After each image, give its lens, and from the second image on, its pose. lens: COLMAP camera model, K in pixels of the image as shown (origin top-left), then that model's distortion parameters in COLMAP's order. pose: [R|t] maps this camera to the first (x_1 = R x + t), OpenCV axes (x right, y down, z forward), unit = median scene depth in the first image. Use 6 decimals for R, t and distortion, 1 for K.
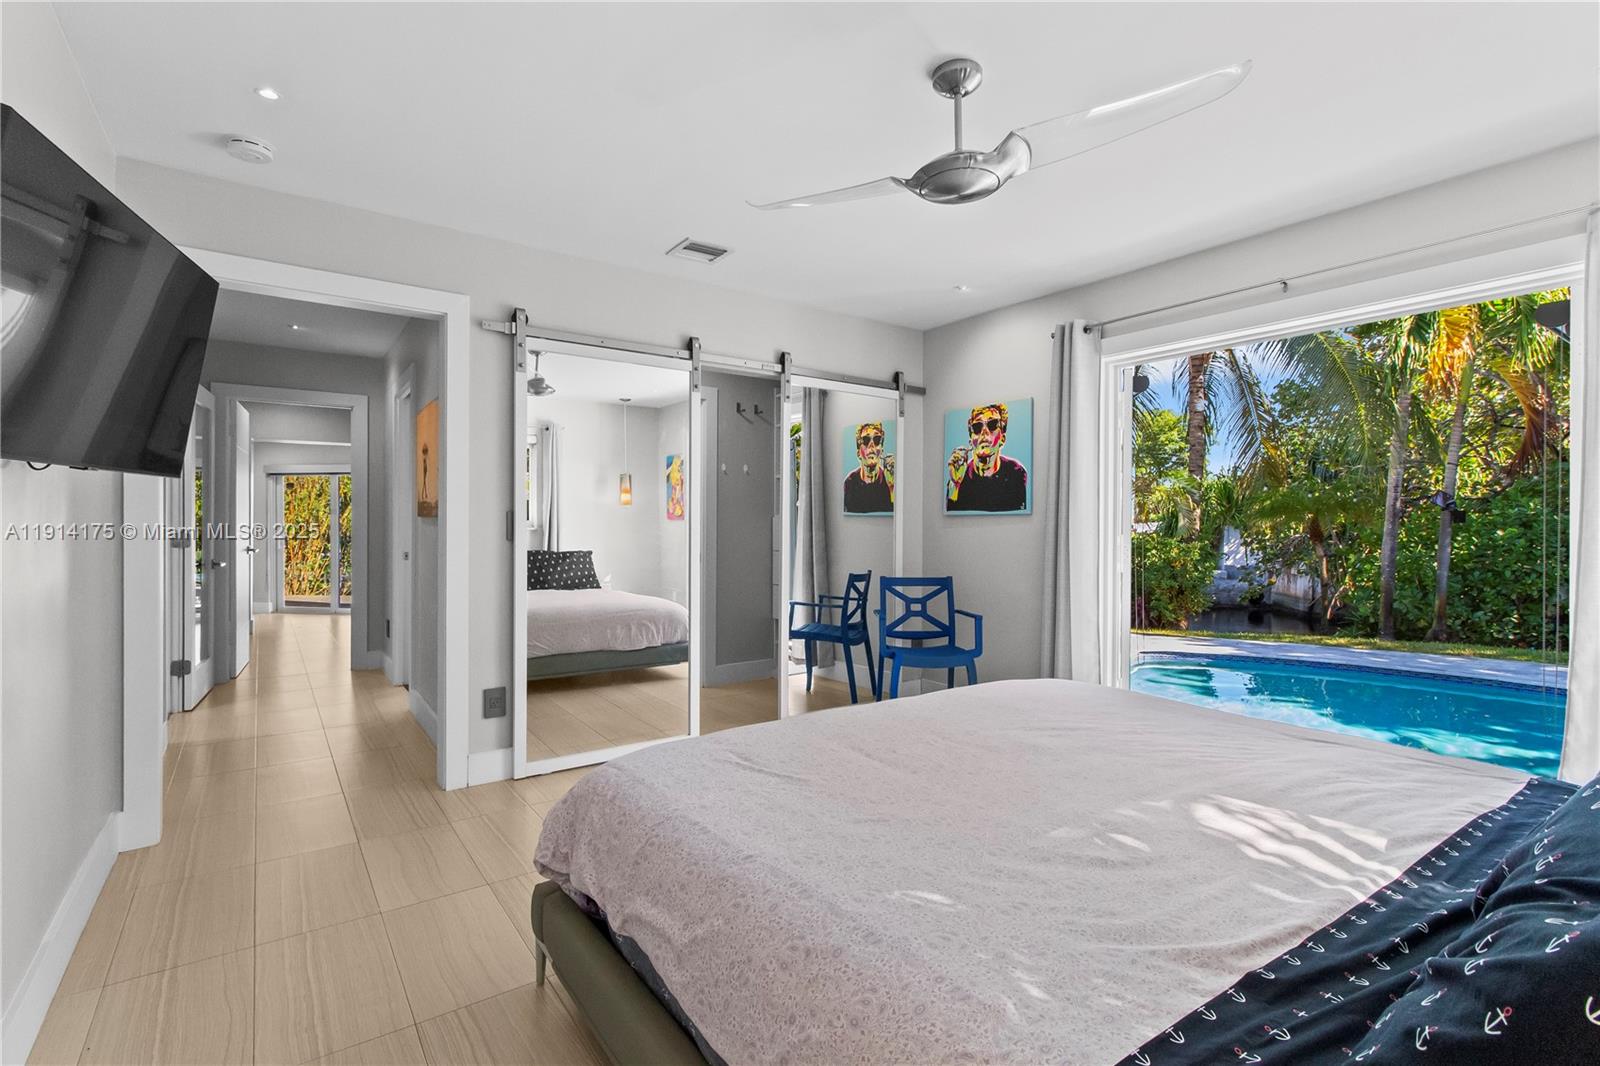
lens RADIAL K [[746.9, 0, 810.6], [0, 746.9, 521.3], [0, 0, 1]] dist [-0.000131, 0.000613]
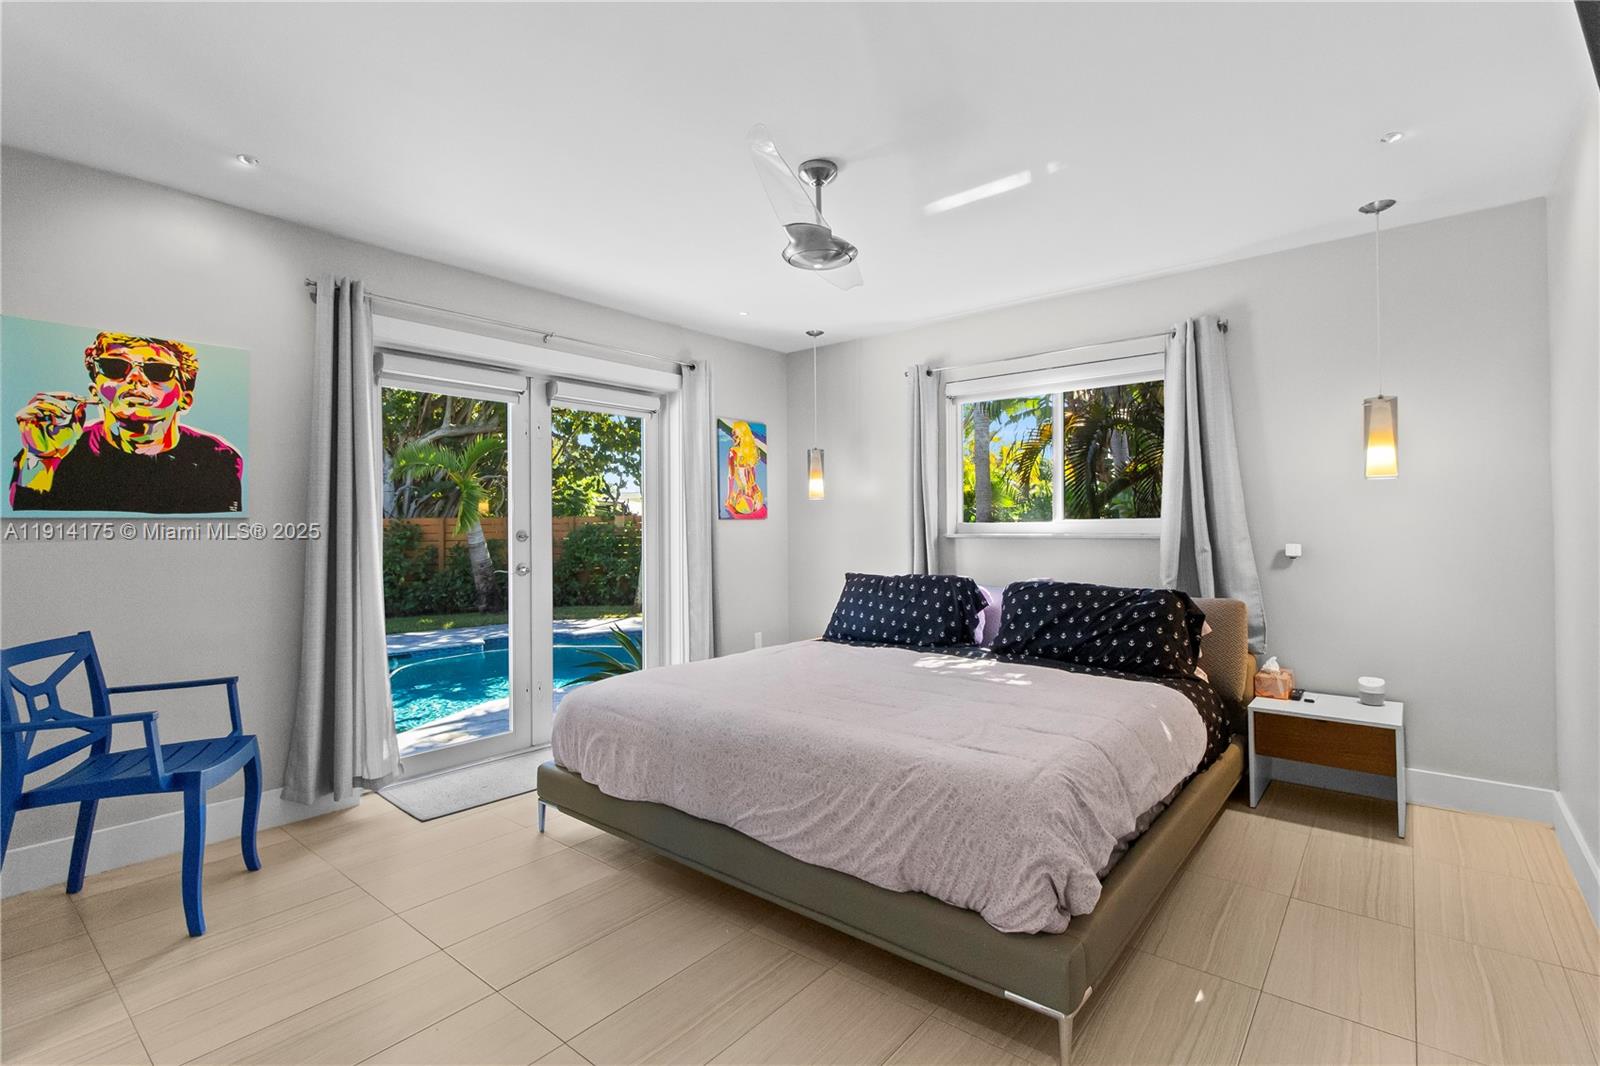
lens RADIAL K [[746.9, 0, 810.6], [0, 746.9, 521.3], [0, 0, 1]] dist [-0.000131, 0.000613]
pose [[-0.248009, 0.002177, 0.968755, -0.475378], [0.001756, 0.999997, -0.001798, -0.004574], [-0.968756, 0.001255, -0.248012, 0.626524]]
